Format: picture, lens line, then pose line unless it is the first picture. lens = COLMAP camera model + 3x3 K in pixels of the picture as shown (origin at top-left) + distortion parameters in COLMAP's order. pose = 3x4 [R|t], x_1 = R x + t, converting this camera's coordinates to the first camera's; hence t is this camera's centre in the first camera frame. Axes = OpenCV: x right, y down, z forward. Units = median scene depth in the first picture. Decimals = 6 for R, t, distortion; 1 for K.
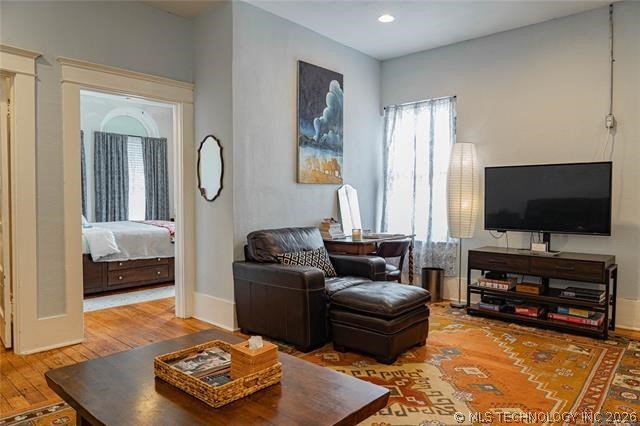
lens RADIAL K [[441.4, 0, 328.7], [0, 441.4, 214.3], [0, 0, 1]] dist [-0.032565, -0.000418]
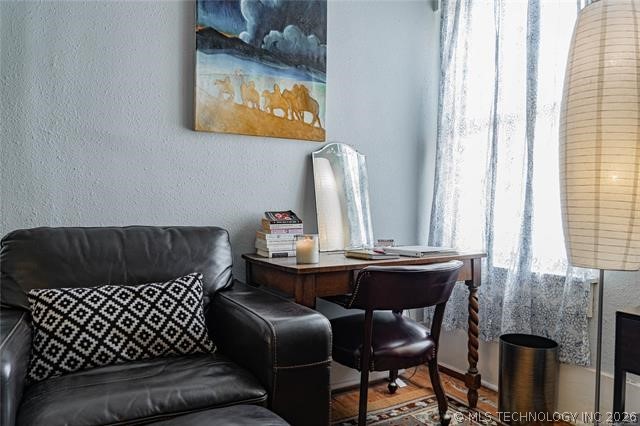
lens RADIAL K [[441.4, 0, 328.7], [0, 441.4, 214.3], [0, 0, 1]] dist [-0.032565, -0.000418]
pose [[0.943209, 0.016235, -0.331803, 0.202143], [-0.021002, 0.999721, -0.010787, 0.016461], [0.331535, 0.017143, 0.943287, 0.577085]]
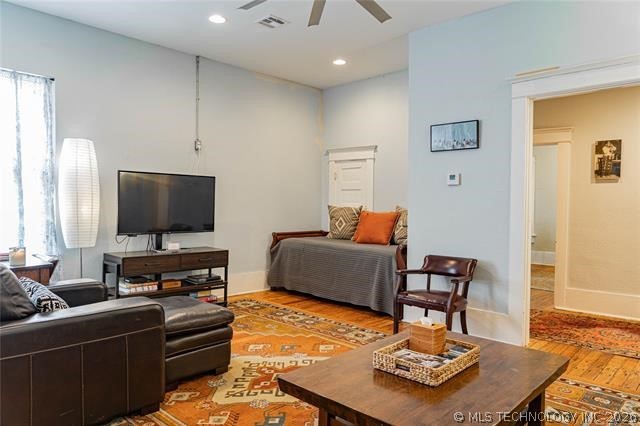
lens RADIAL K [[441.4, 0, 328.7], [0, 441.4, 214.3], [0, 0, 1]] dist [-0.032565, -0.000418]
pose [[0.002804, -0.018440, 0.999826, -0.549711], [0.020571, 0.999619, 0.018379, -0.017251], [-0.999784, 0.020516, 0.003183, 0.491665]]
